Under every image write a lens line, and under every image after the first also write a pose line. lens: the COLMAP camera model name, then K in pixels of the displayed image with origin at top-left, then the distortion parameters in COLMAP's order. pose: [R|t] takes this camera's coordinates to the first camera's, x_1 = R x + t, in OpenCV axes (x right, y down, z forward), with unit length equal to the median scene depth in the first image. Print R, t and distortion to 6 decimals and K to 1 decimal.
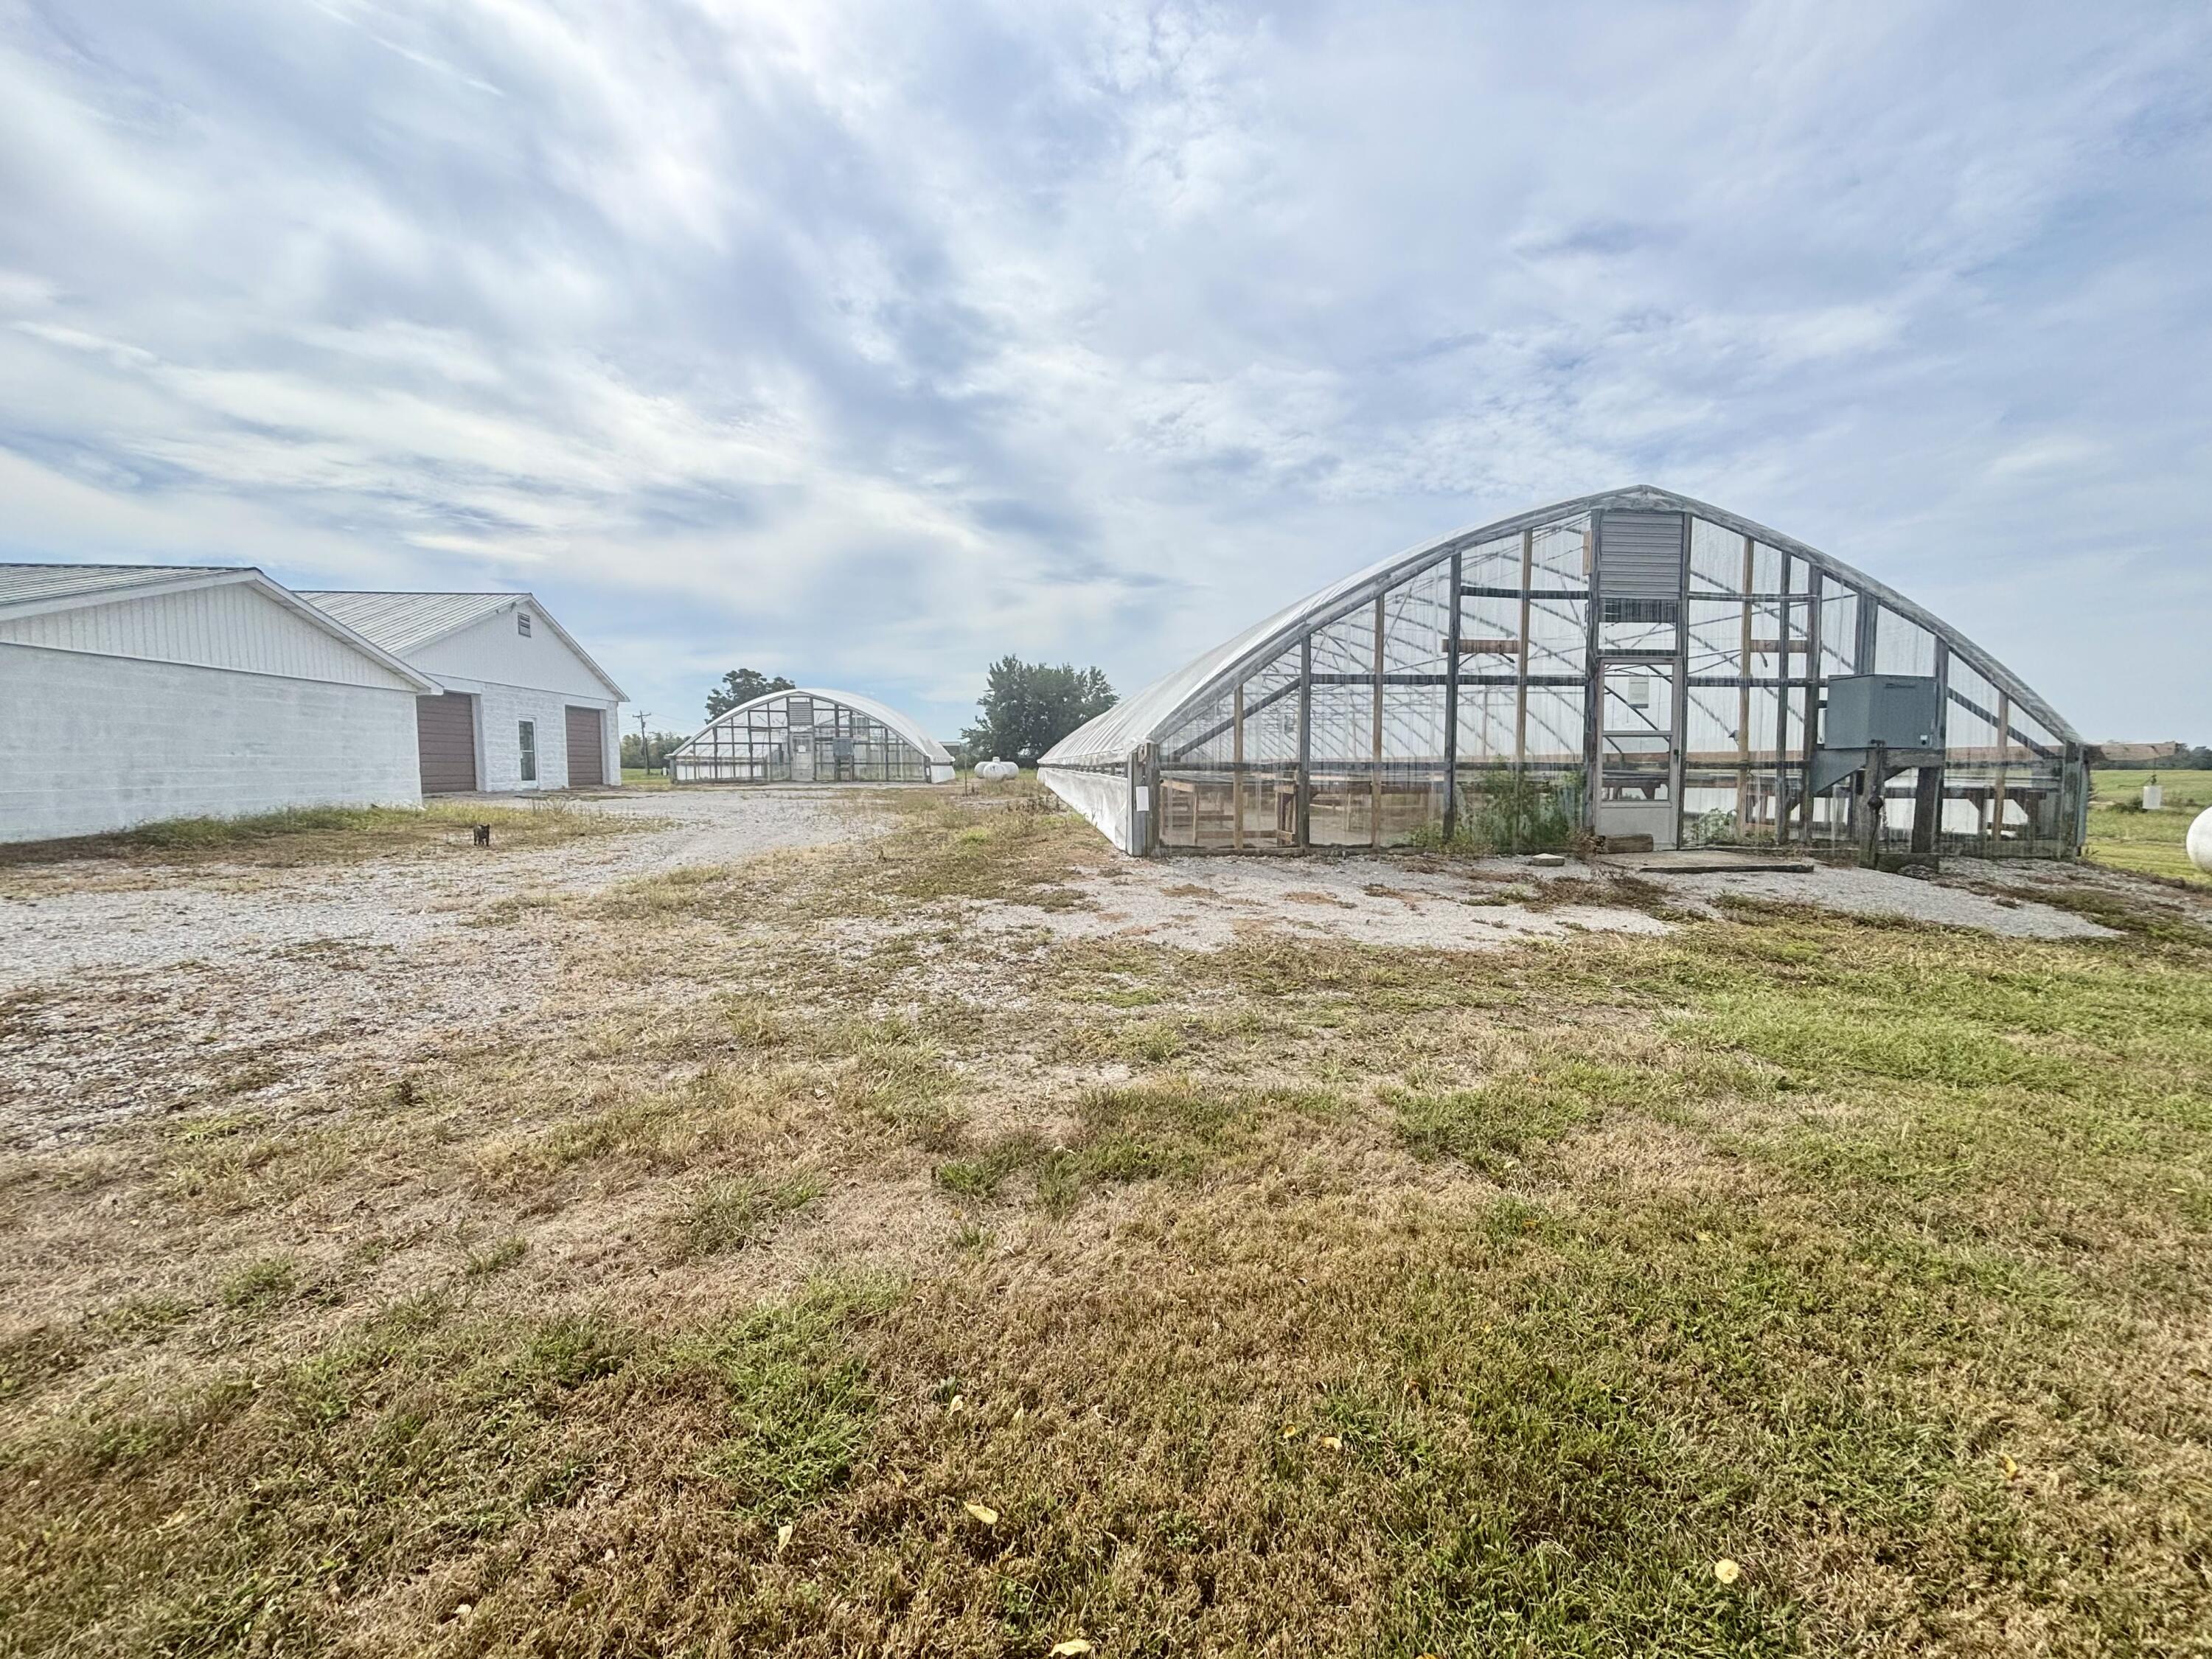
lens RADIAL K [[888.1, 0, 1106.8], [0, 888.1, 818.9], [0, 0, 1]] dist [-0.003005, 0.000610]
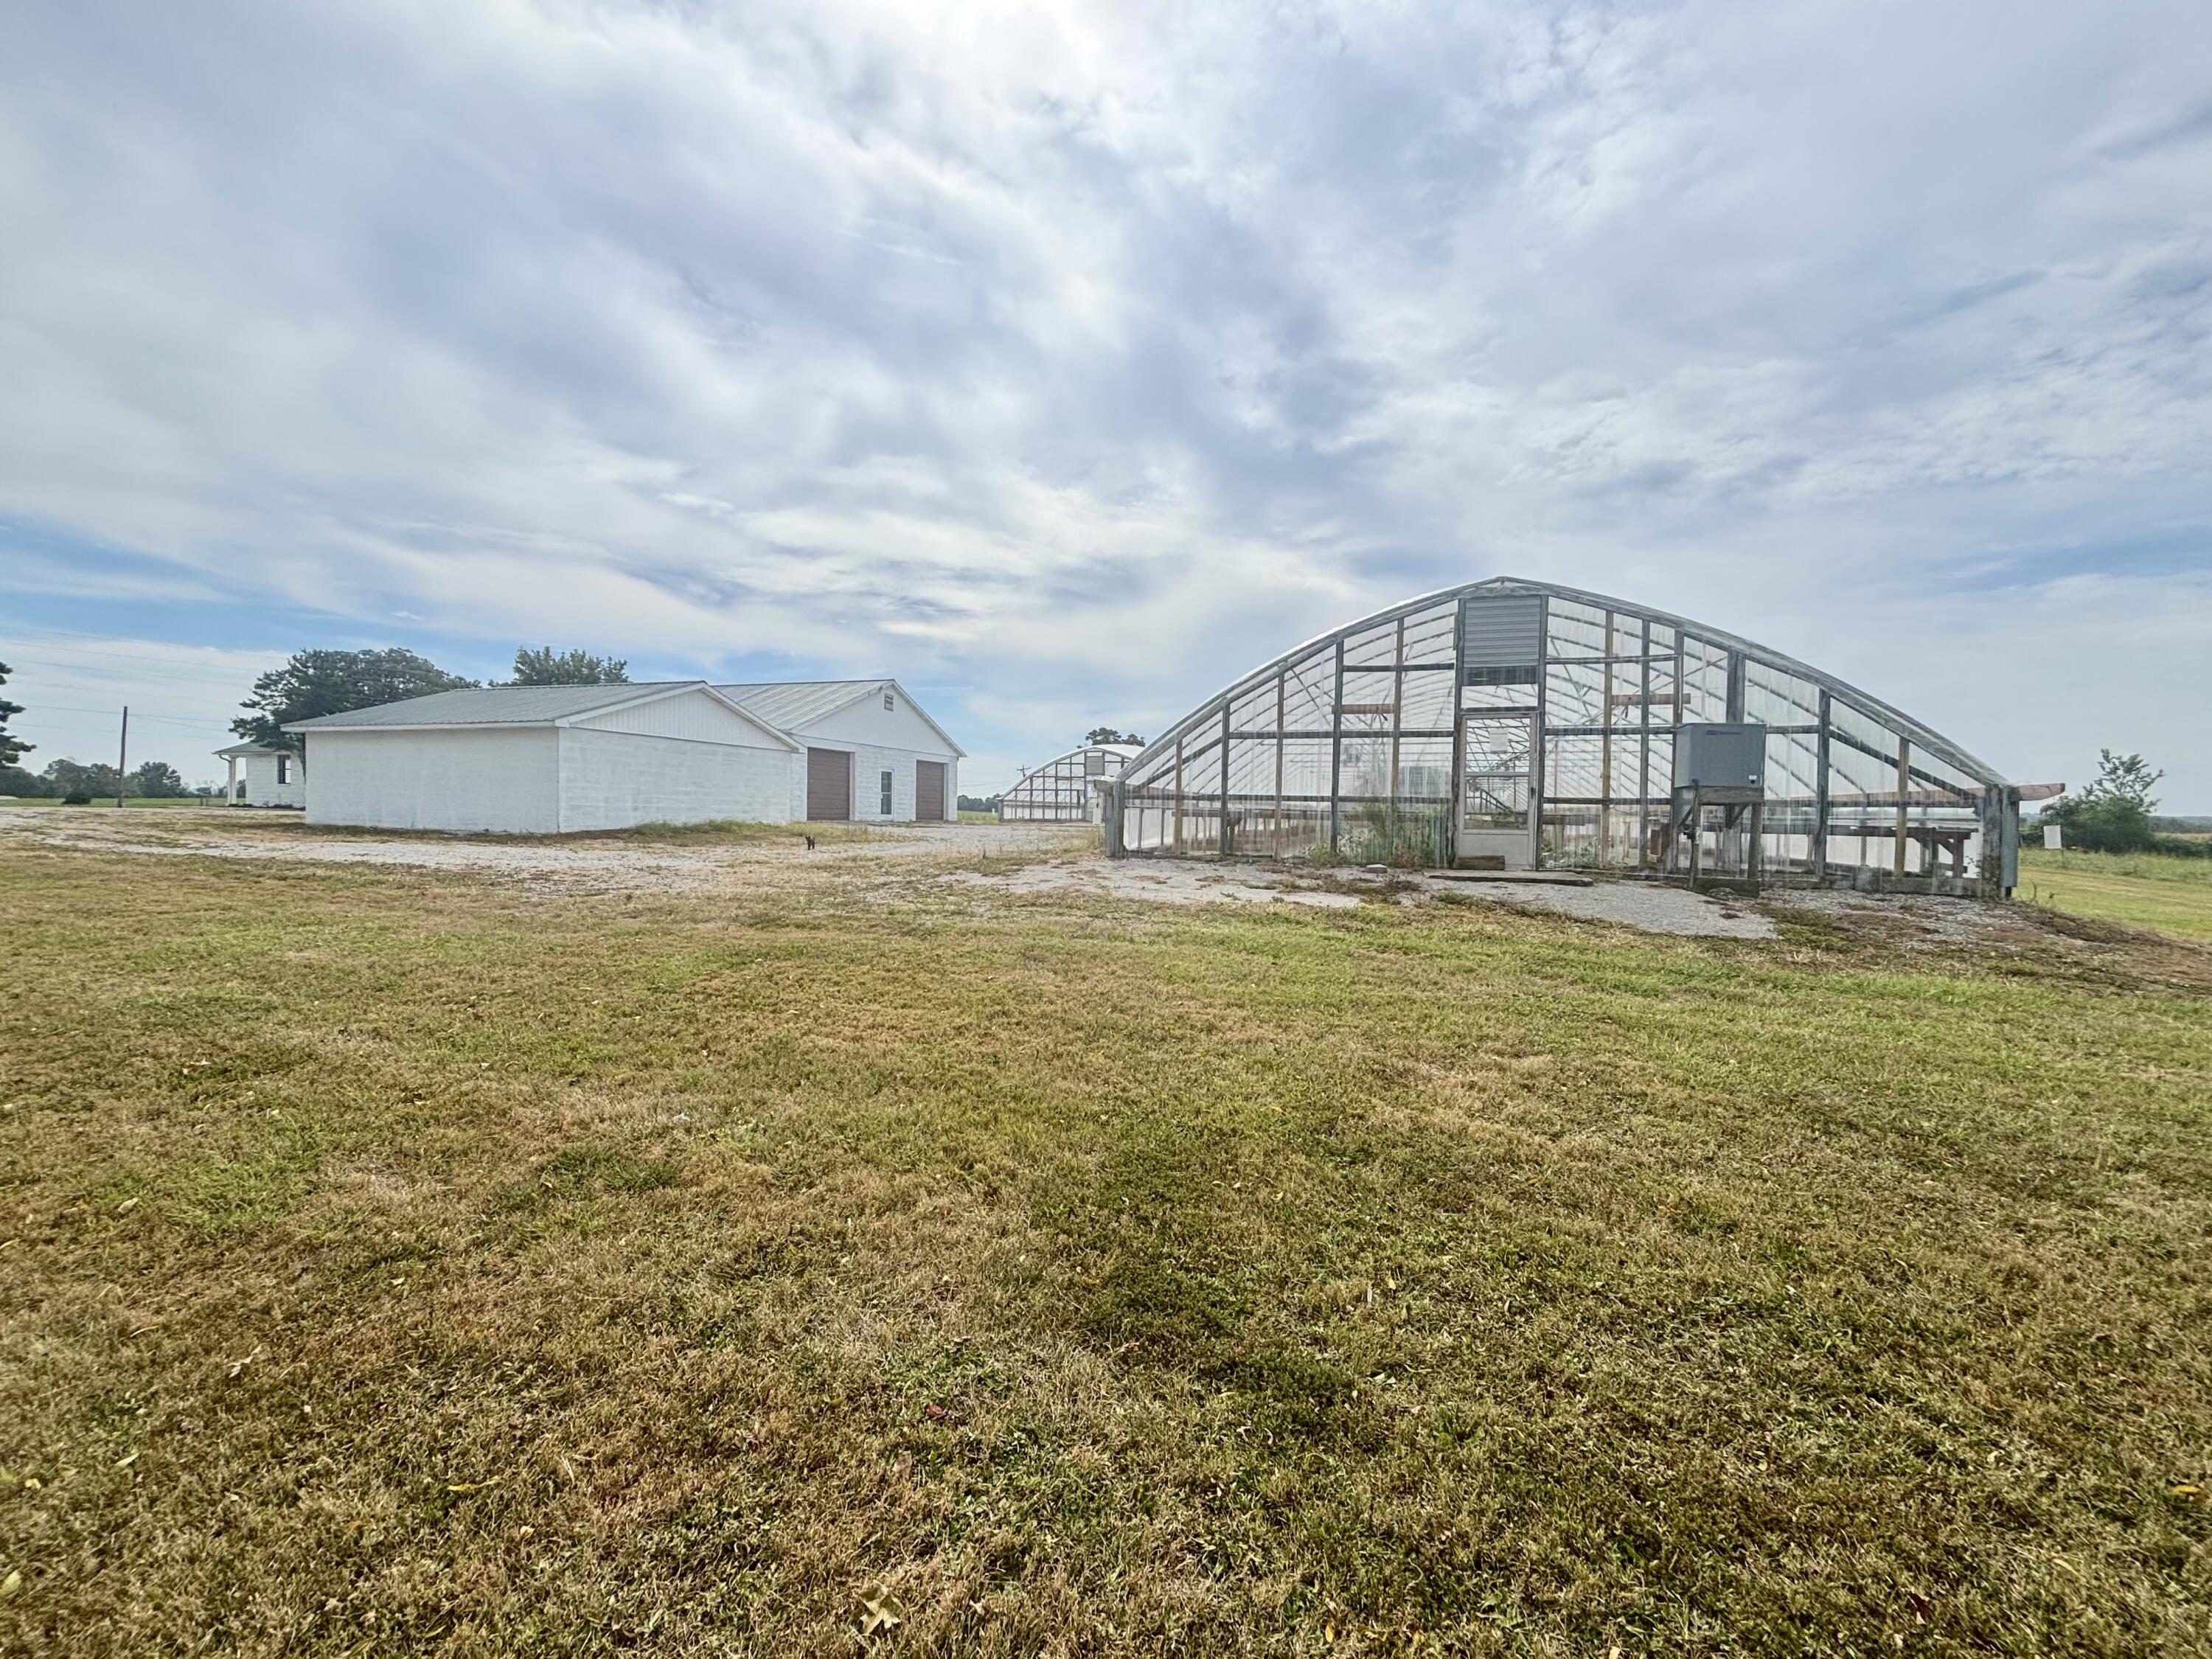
lens RADIAL K [[888.9, 0, 1108.4], [0, 888.9, 828.8], [0, 0, 1]] dist [0.000245, 0.000309]
pose [[0.919465, 0.023185, -0.392488, 0.575070], [-0.041976, 0.998343, -0.039362, 0.049927], [0.390925, 0.052668, 0.918915, -0.338949]]
